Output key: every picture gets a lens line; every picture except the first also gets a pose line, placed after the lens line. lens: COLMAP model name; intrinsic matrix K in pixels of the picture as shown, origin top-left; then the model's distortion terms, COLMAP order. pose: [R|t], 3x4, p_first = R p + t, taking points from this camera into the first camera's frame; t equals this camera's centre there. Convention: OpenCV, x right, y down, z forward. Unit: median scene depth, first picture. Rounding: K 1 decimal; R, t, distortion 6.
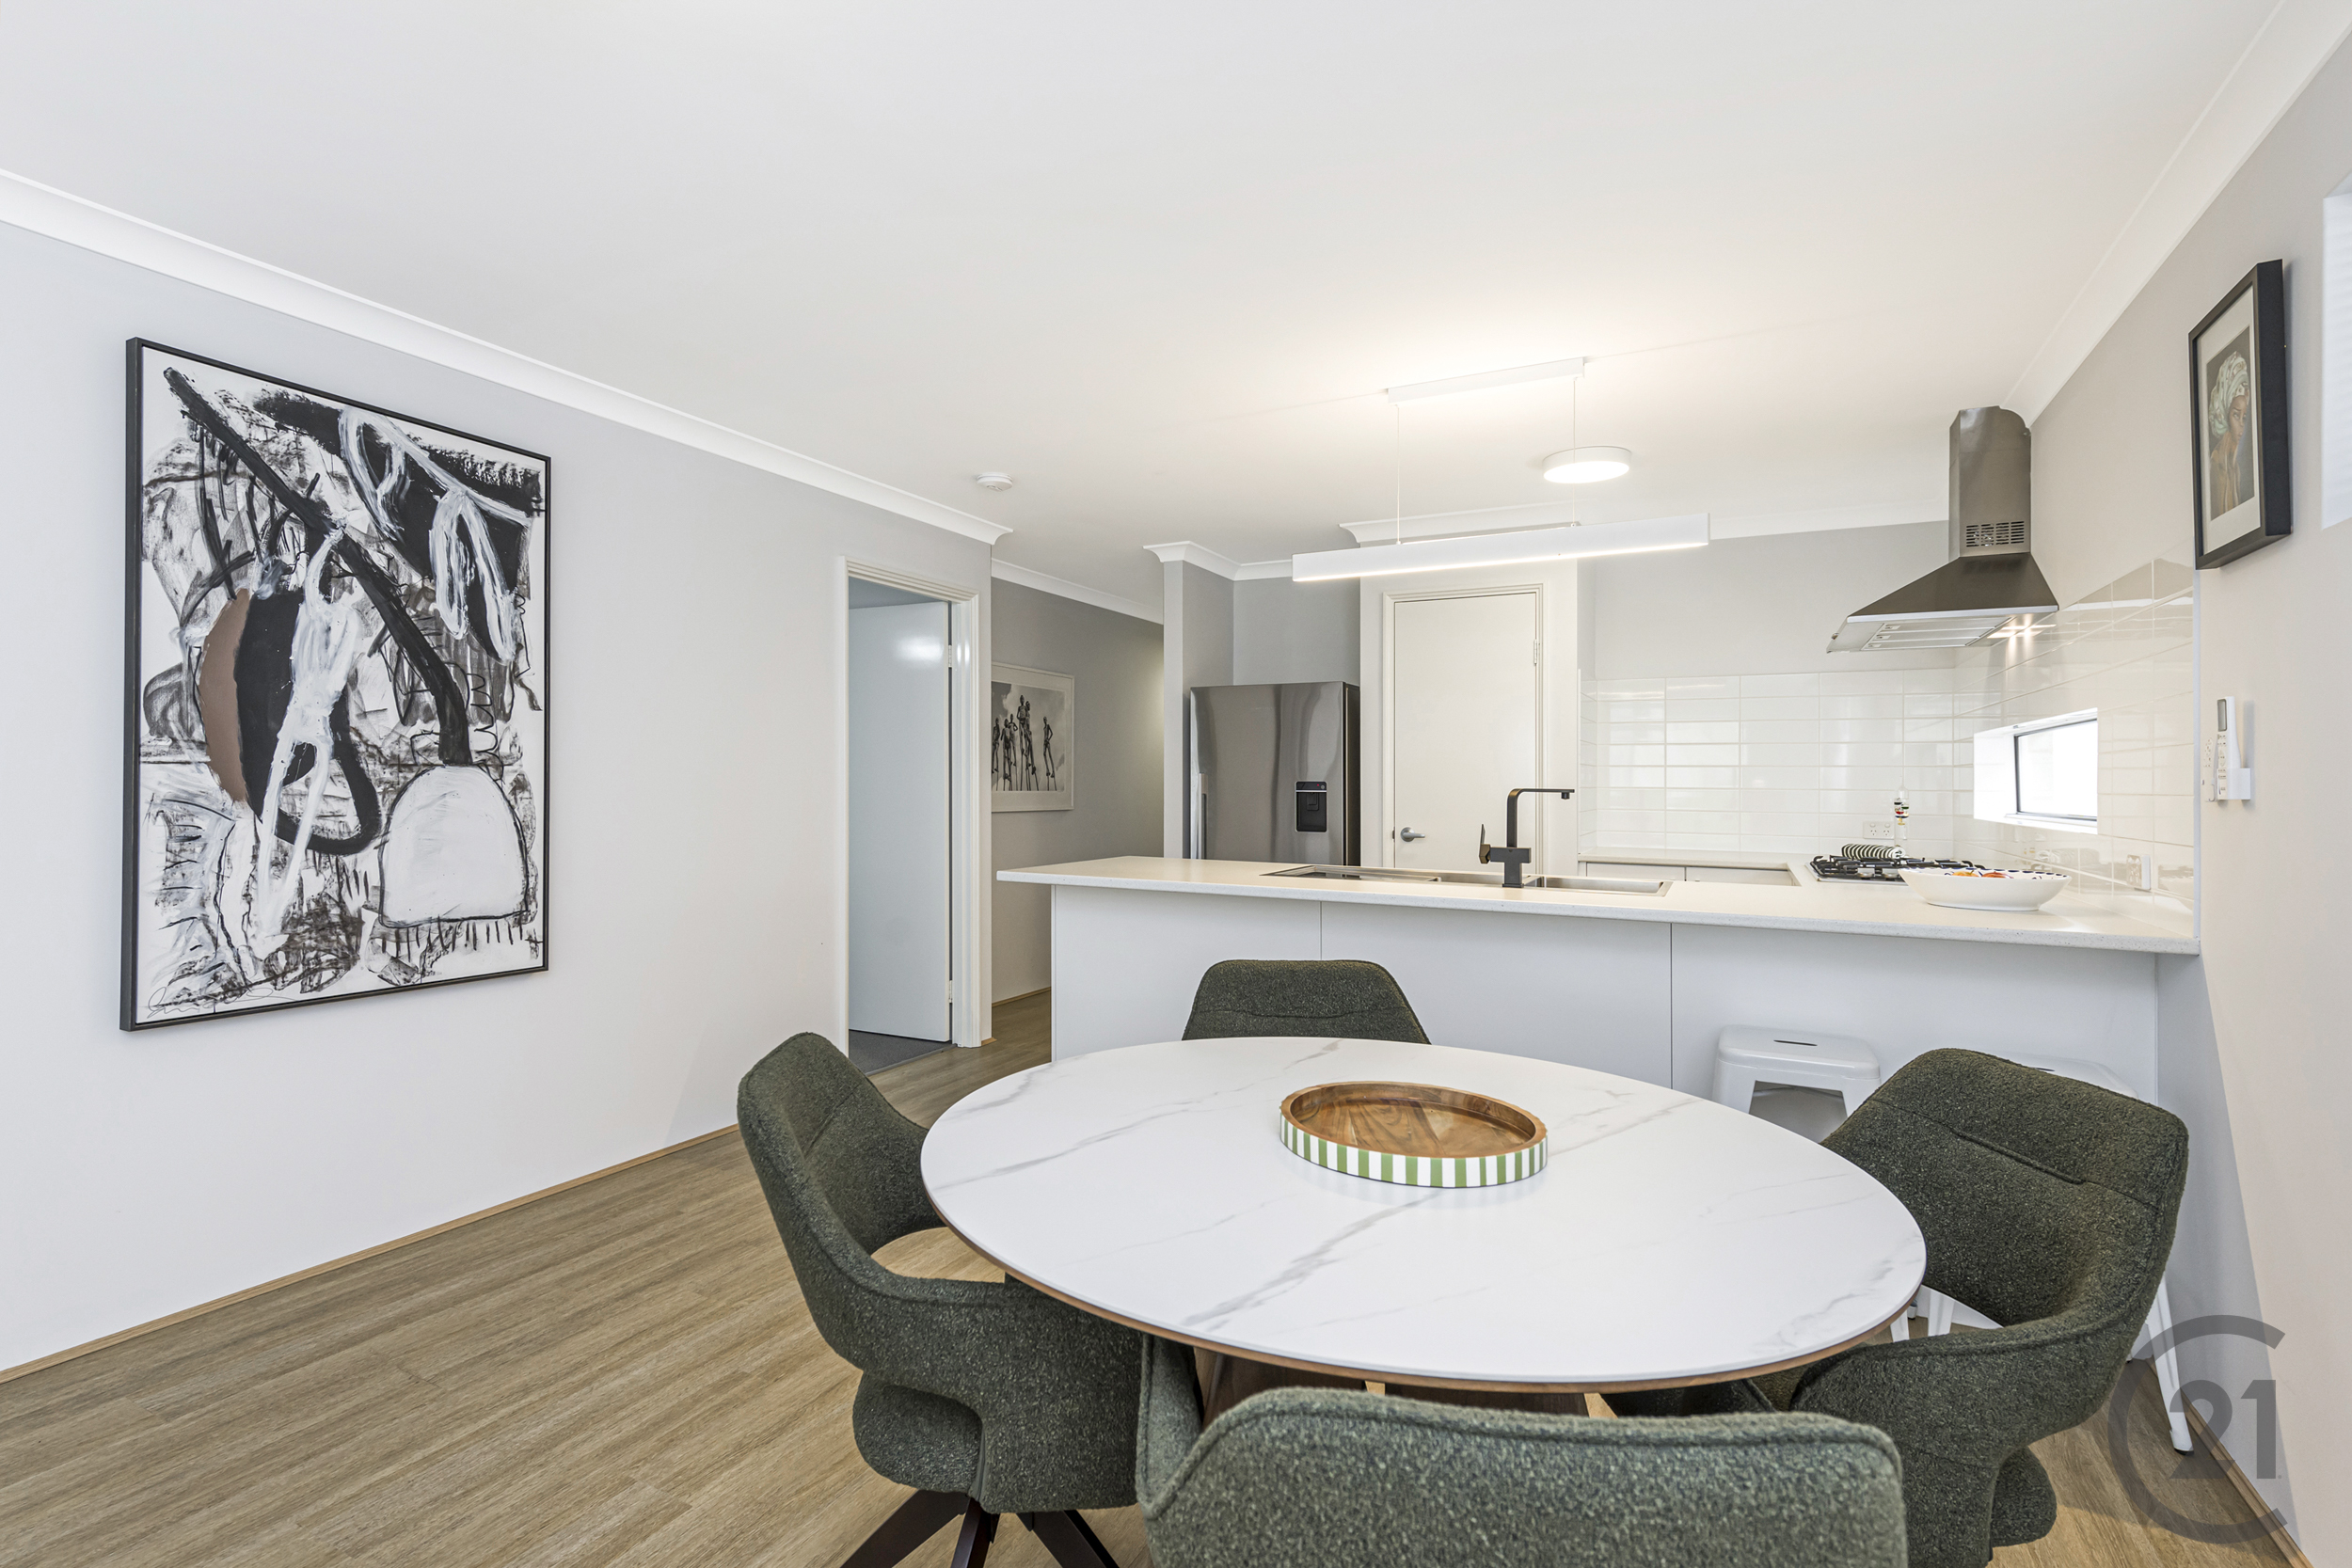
lens RADIAL K [[1118.0, 0, 1190.2], [0, 1118.0, 778.9], [0, 0, 1]] dist [0.004058, 0.000396]
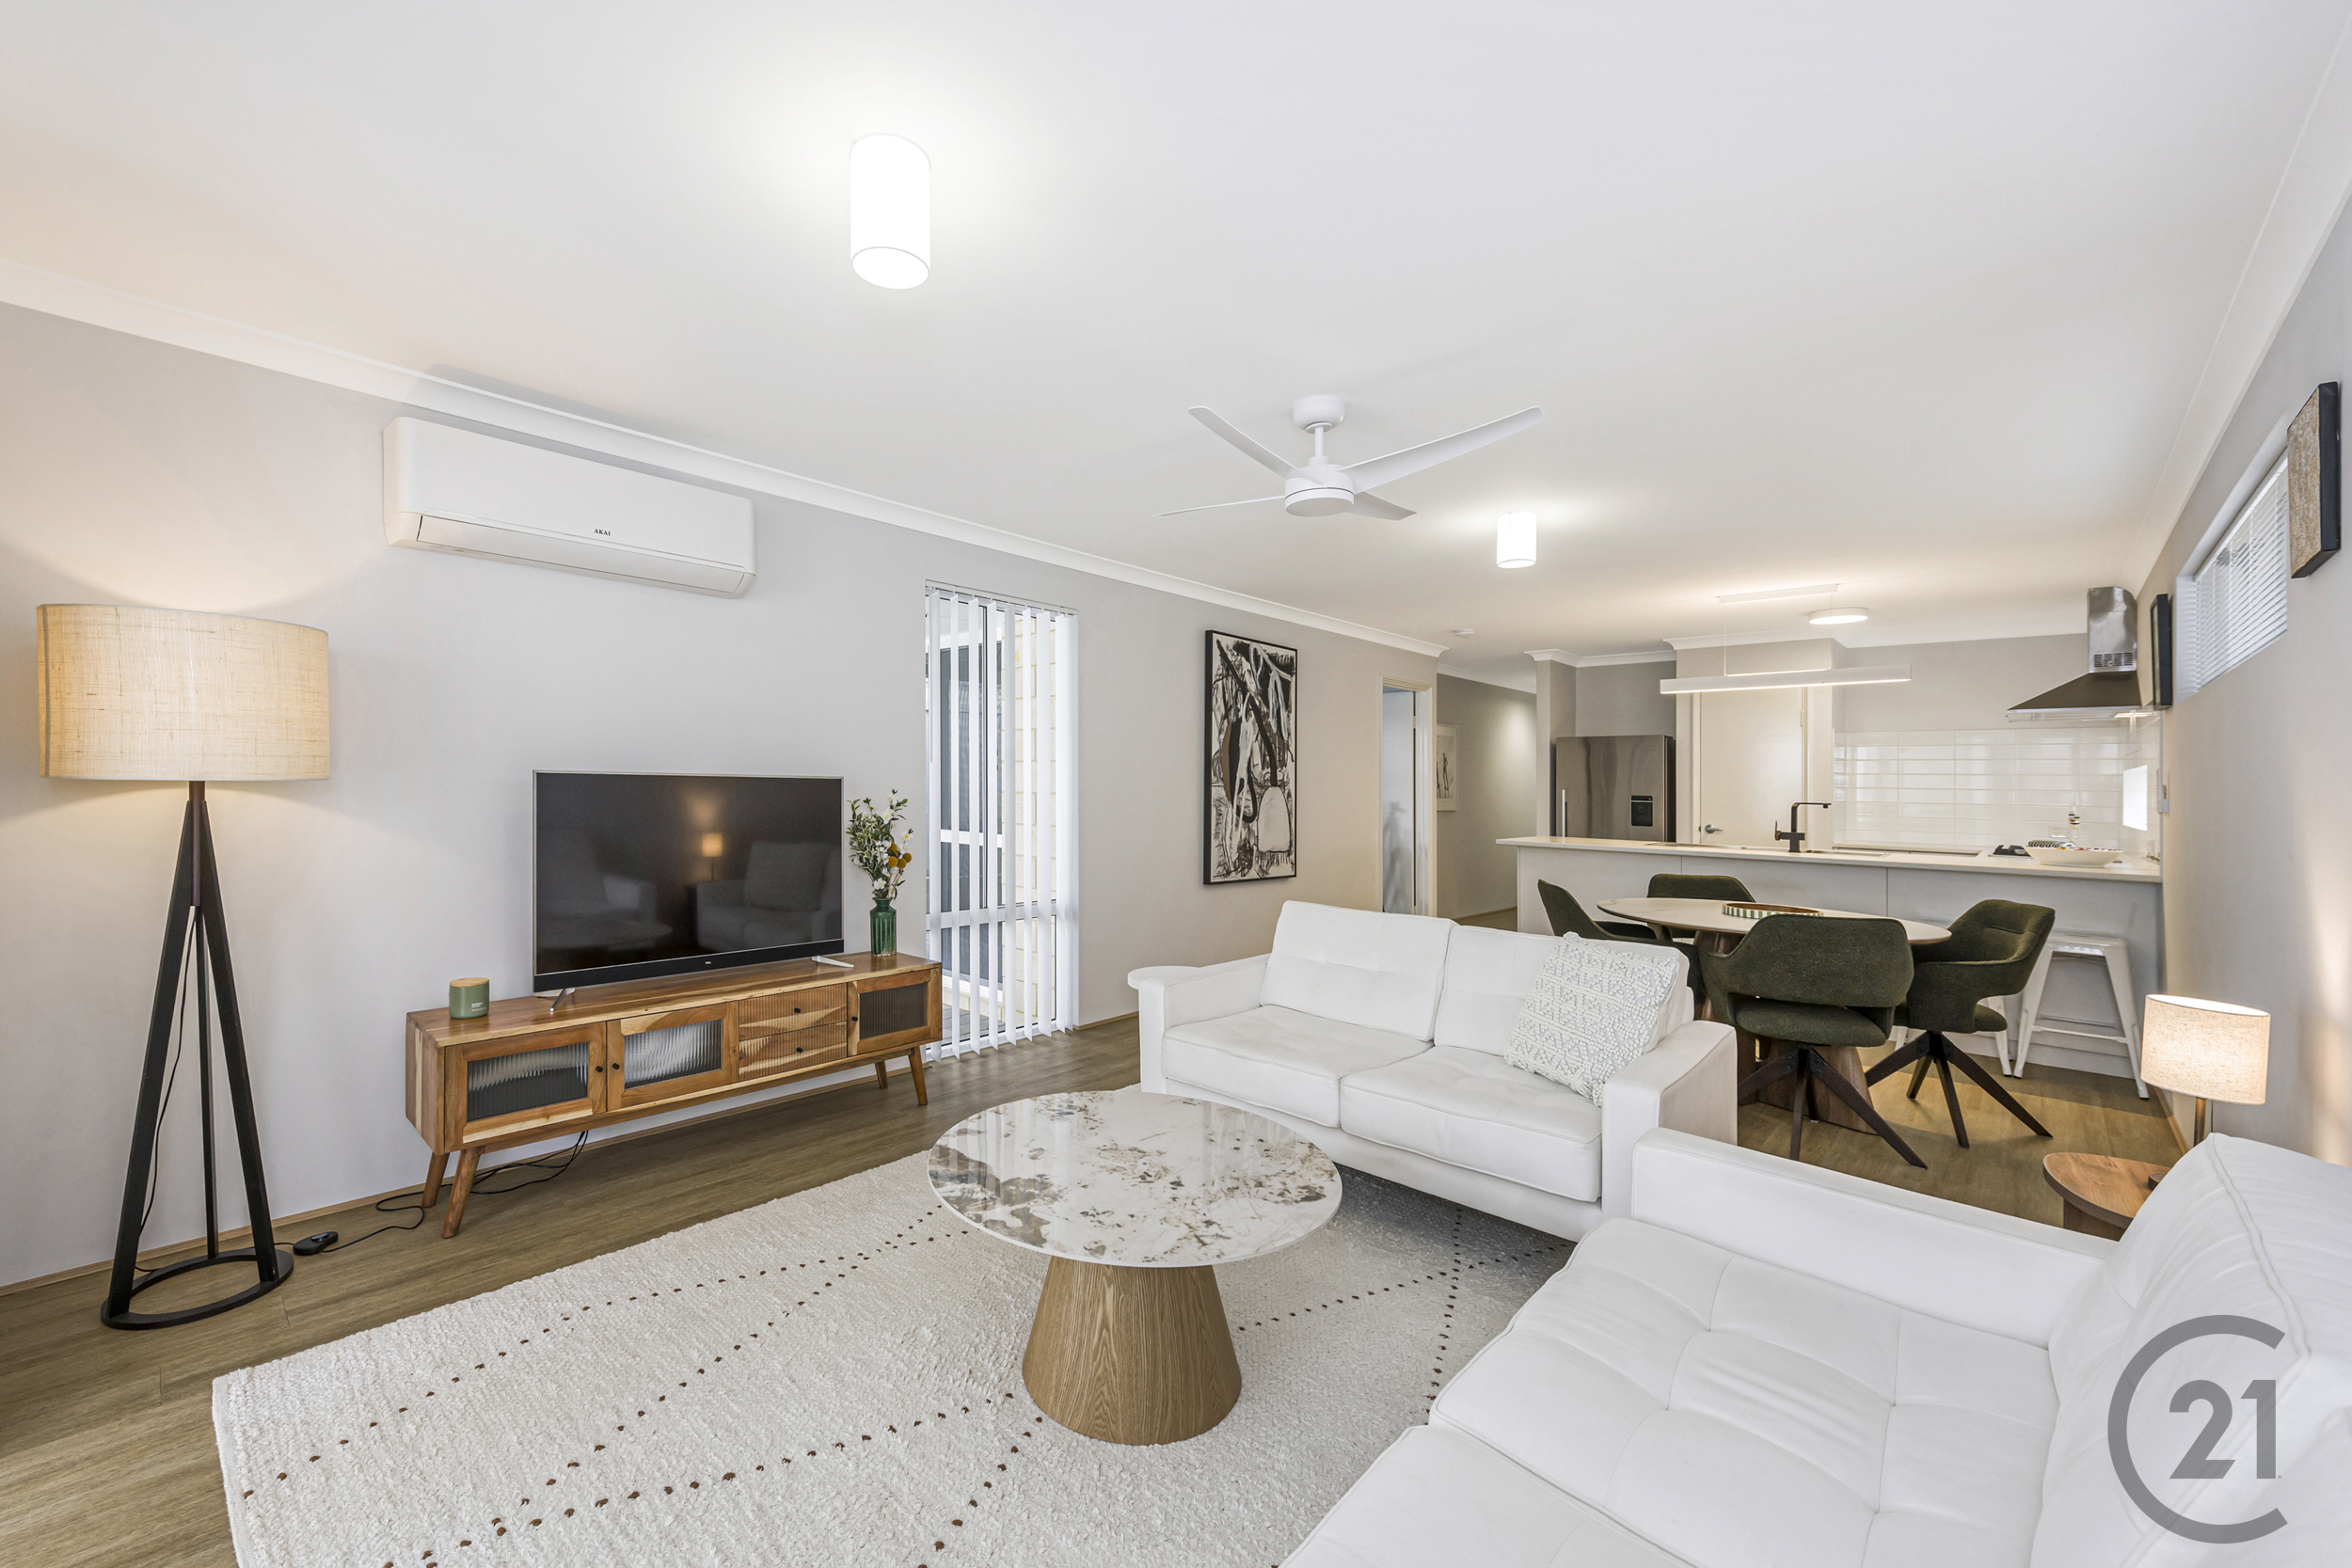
lens RADIAL K [[914.8, 0, 1158.8], [0, 914.8, 780.7], [0, 0, 1]] dist [0.002592, -0.000088]
pose [[0.955386, 0.006829, -0.295283, -0.336617], [-0.008738, 0.999949, -0.005146, -0.012805], [0.295232, 0.007497, 0.955396, -0.963901]]
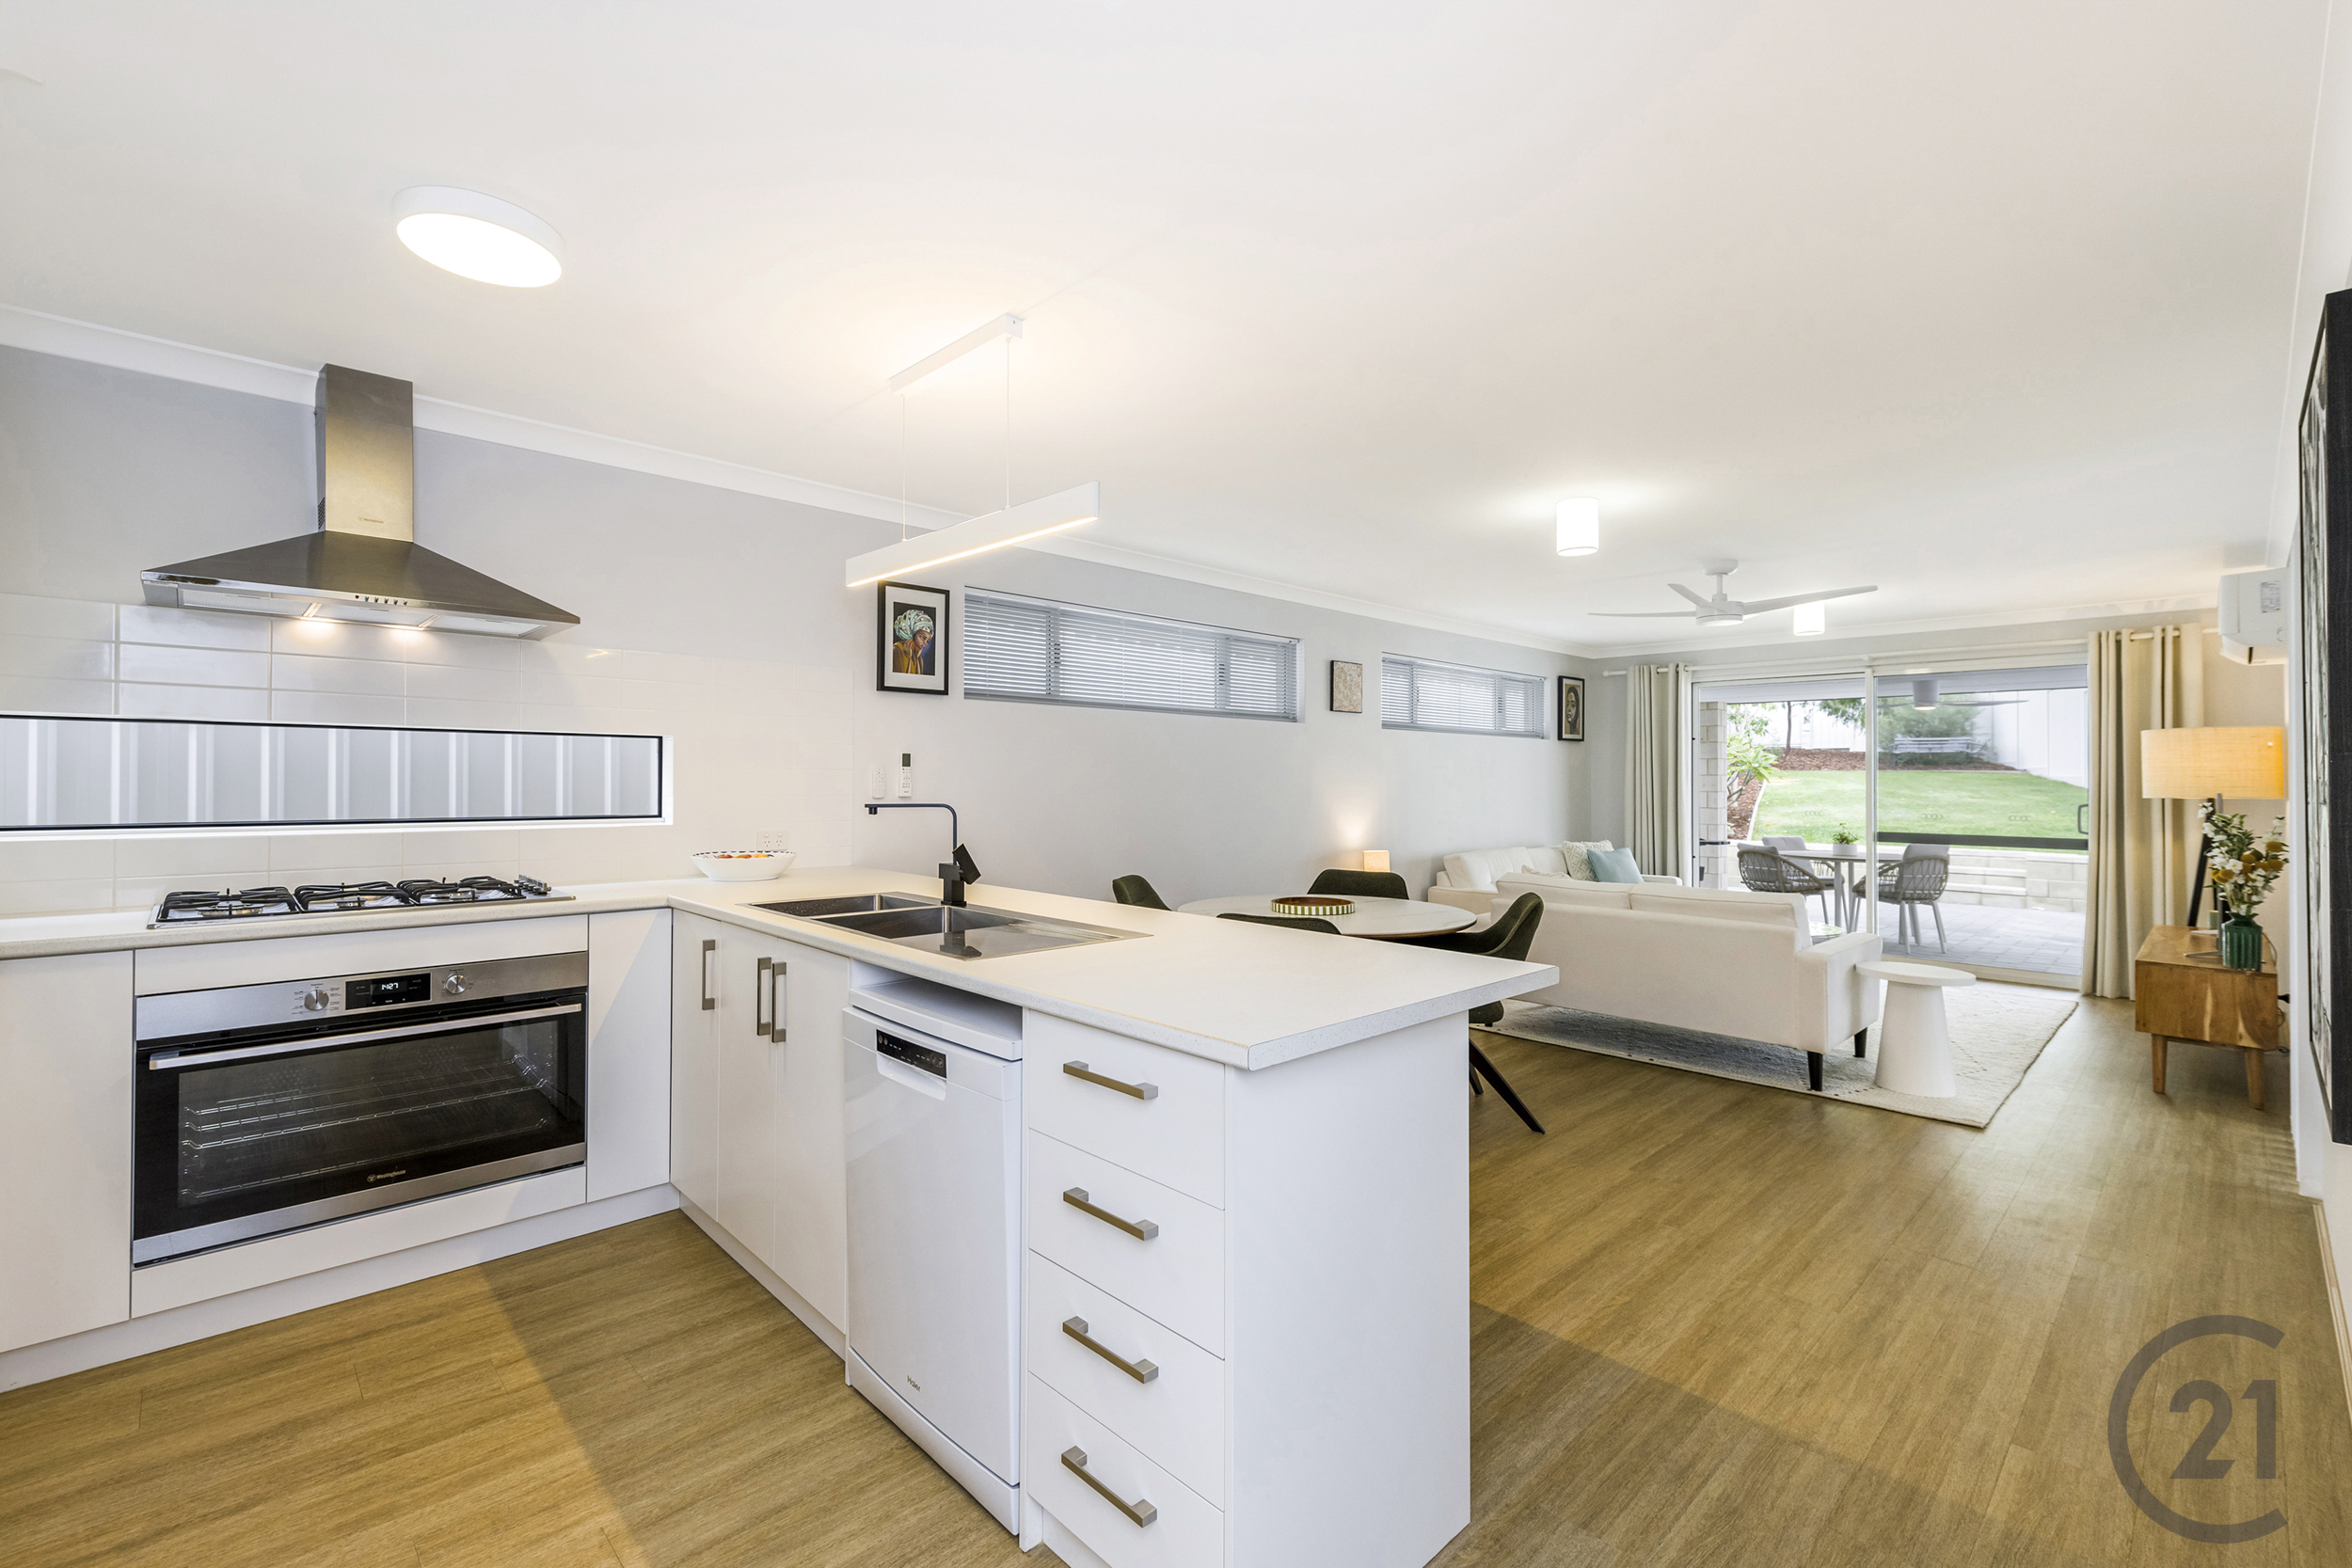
lens RADIAL K [[1023.1, 0, 1126.6], [0, 1023.1, 787.1], [0, 0, 1]] dist [-0.005058, -0.000361]
pose [[-0.925963, -0.010377, 0.377471, -0.174930], [-0.006969, 0.999922, 0.010392, -0.016404], [-0.377549, 0.006992, -0.925963, 1.721921]]
